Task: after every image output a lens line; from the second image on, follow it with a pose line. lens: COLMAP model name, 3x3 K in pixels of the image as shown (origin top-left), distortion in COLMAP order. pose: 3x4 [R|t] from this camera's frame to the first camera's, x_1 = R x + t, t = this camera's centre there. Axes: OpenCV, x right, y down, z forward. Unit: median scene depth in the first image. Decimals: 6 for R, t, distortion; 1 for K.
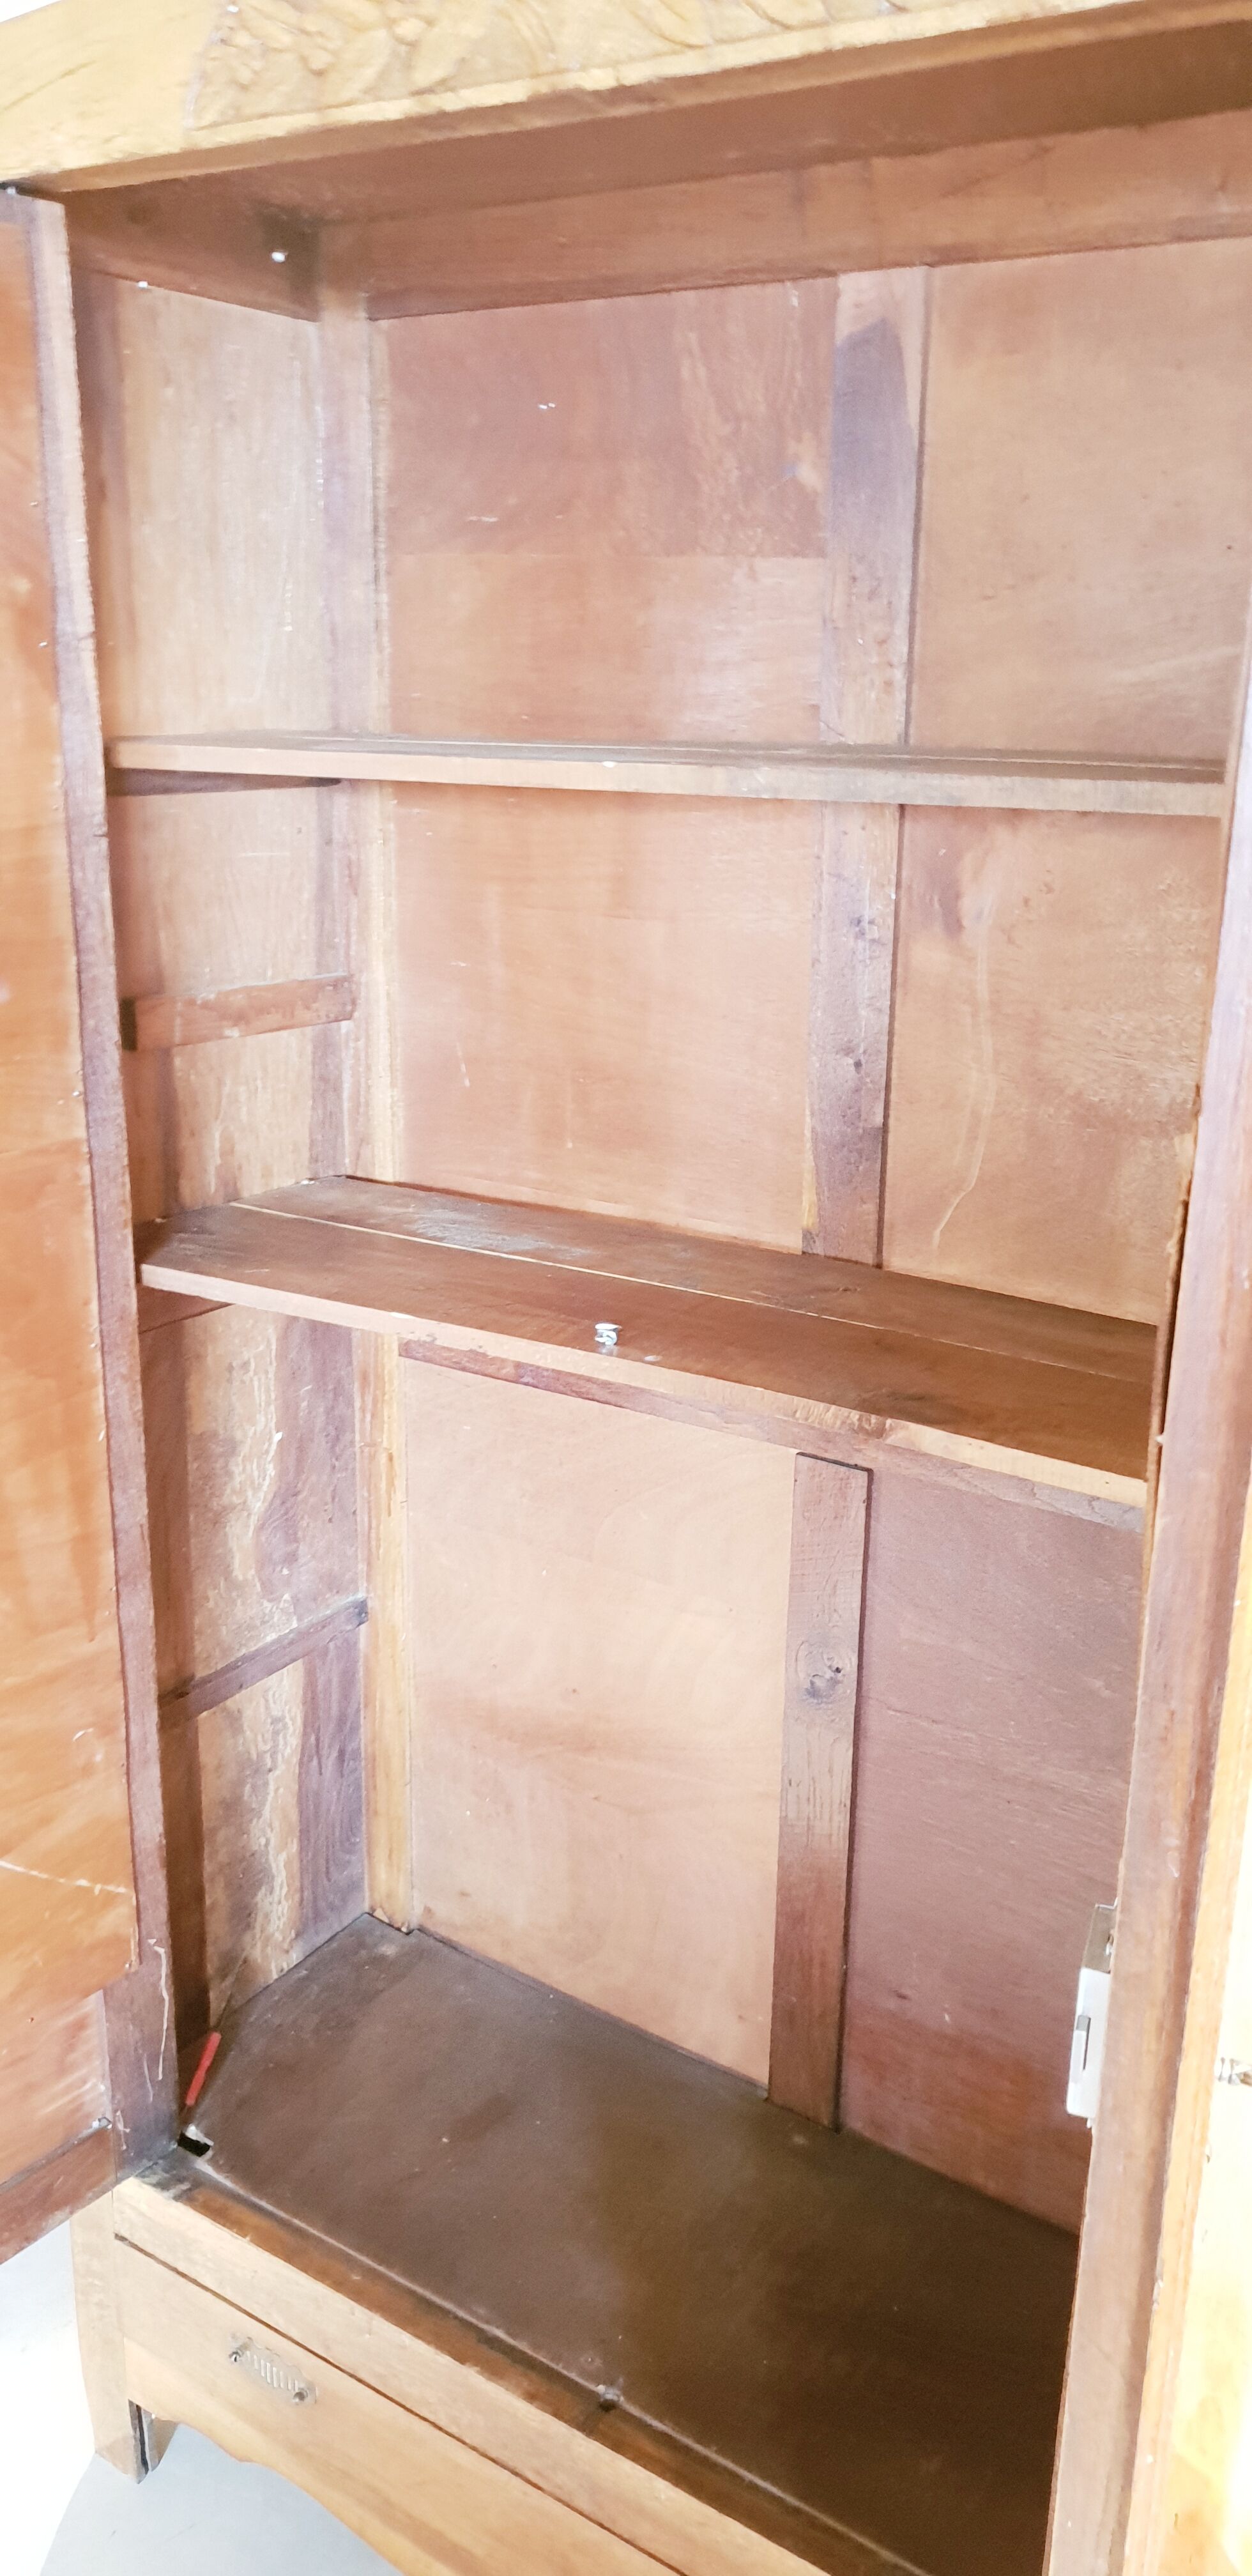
lens RADIAL K [[2100.9, 0, 626.0], [0, 2100.9, 1288.0], [0, 0, 1]] dist [0.007750, 0.001384]
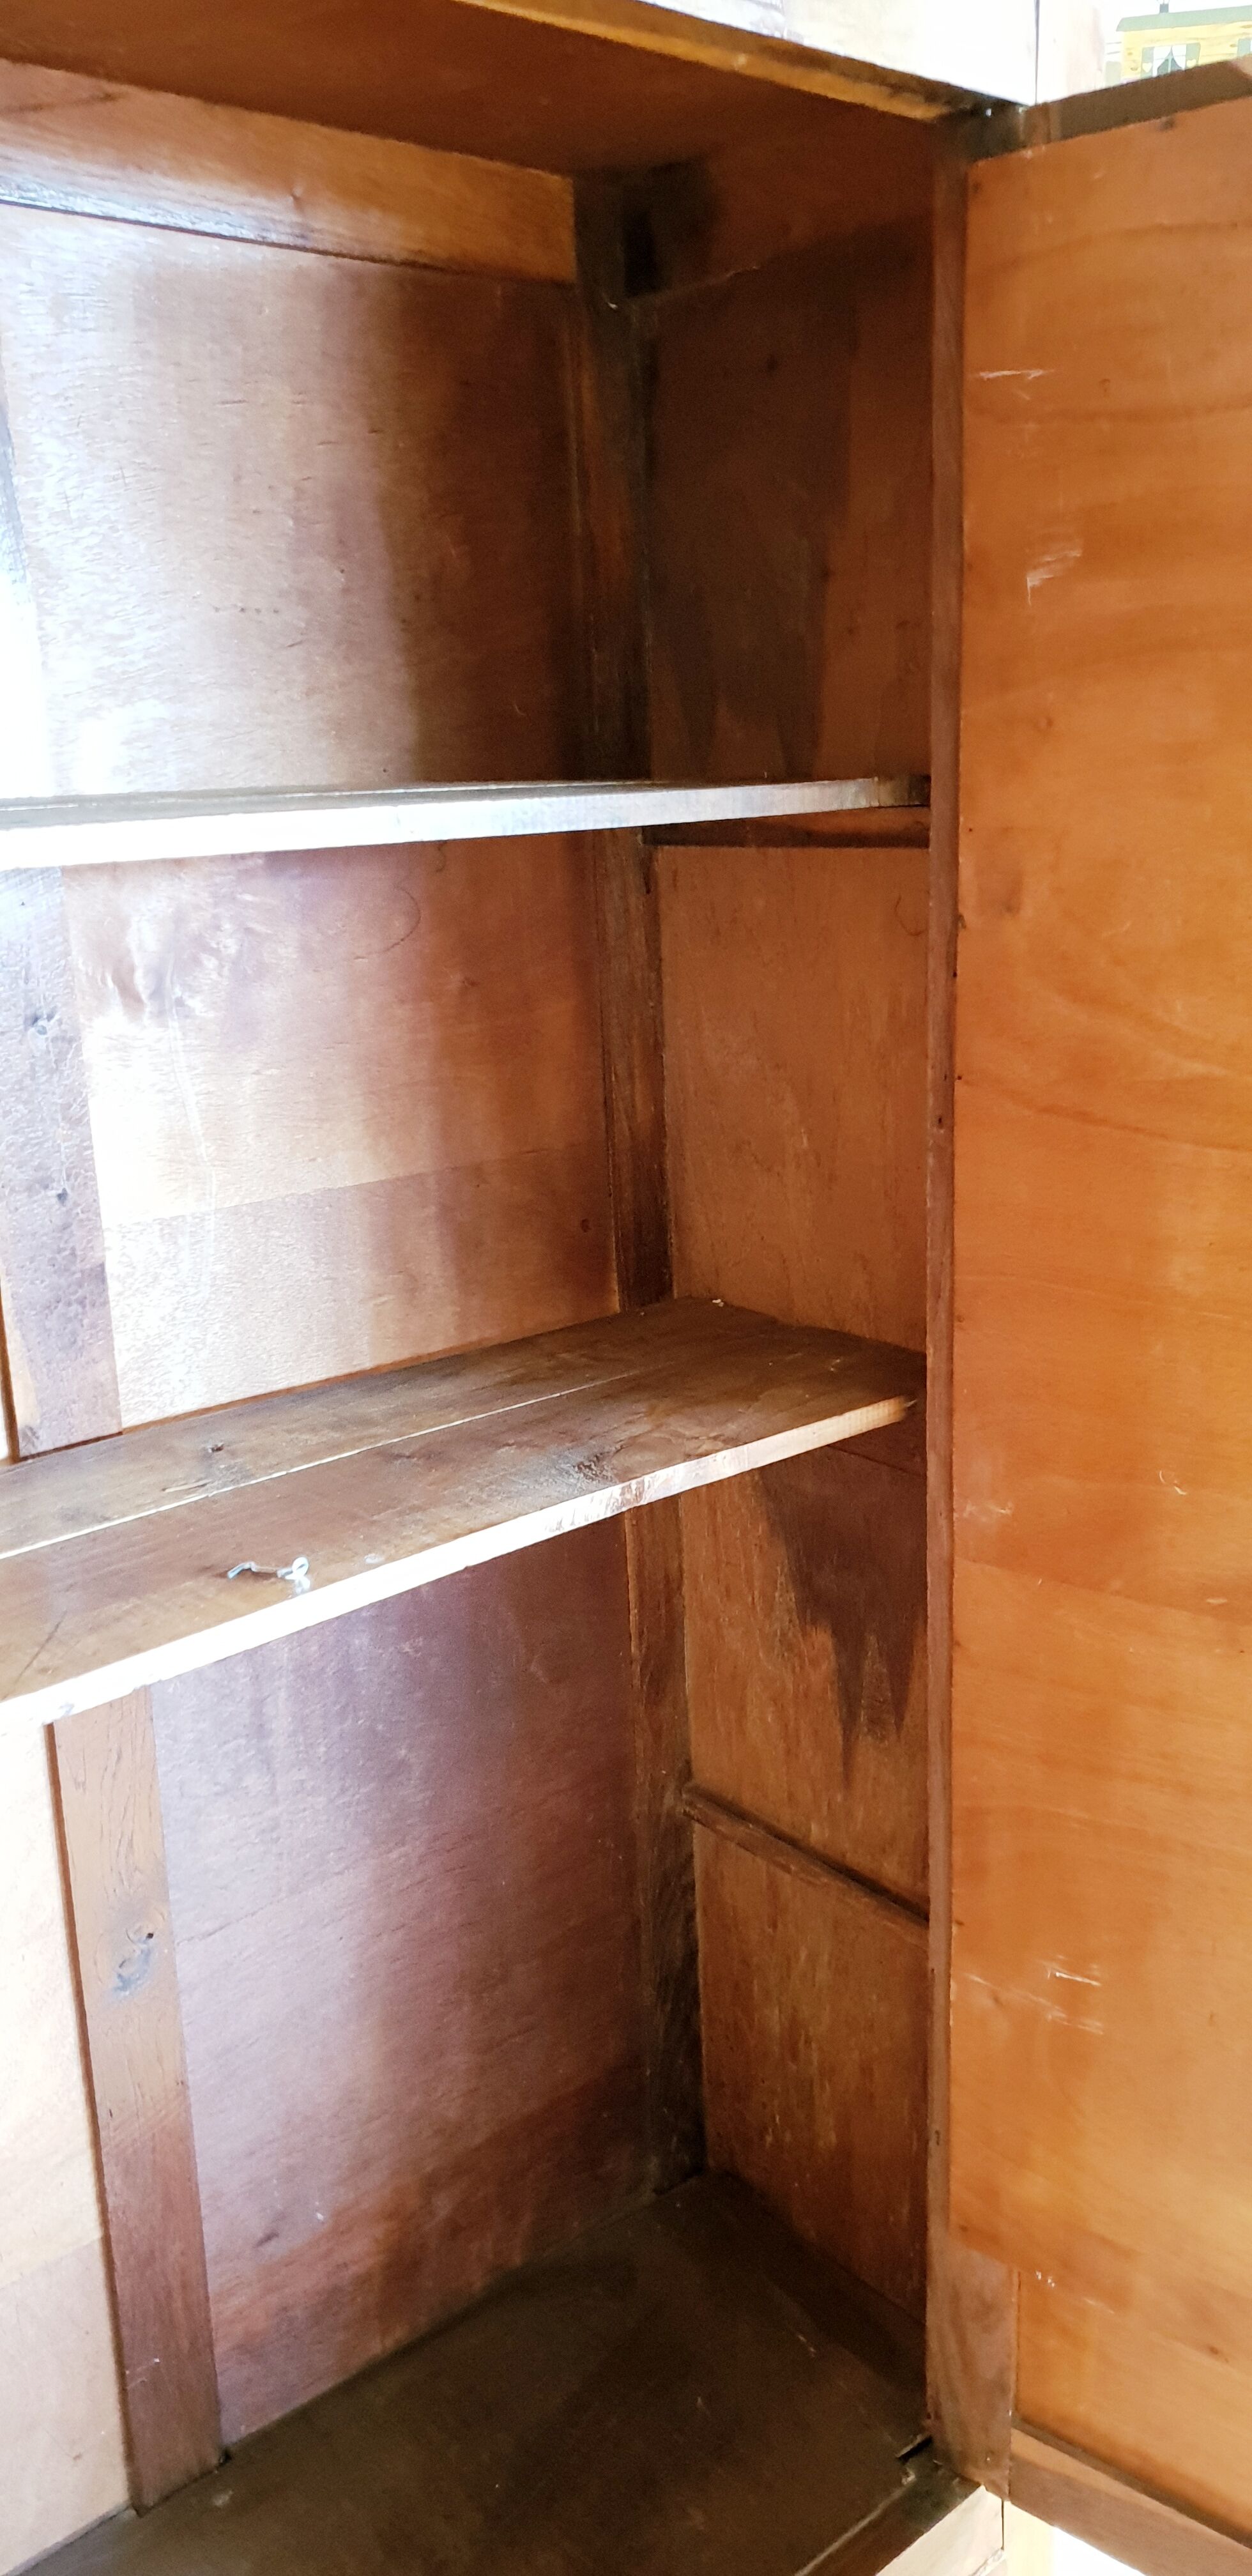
lens RADIAL K [[2100.9, 0, 626.0], [0, 2100.9, 1288.0], [0, 0, 1]] dist [0.007750, 0.001384]
pose [[0.239401, -0.269616, 0.932735, -0.619252], [0.305817, 0.932711, 0.191117, -0.168462], [-0.921500, 0.239493, 0.305746, 0.595831]]
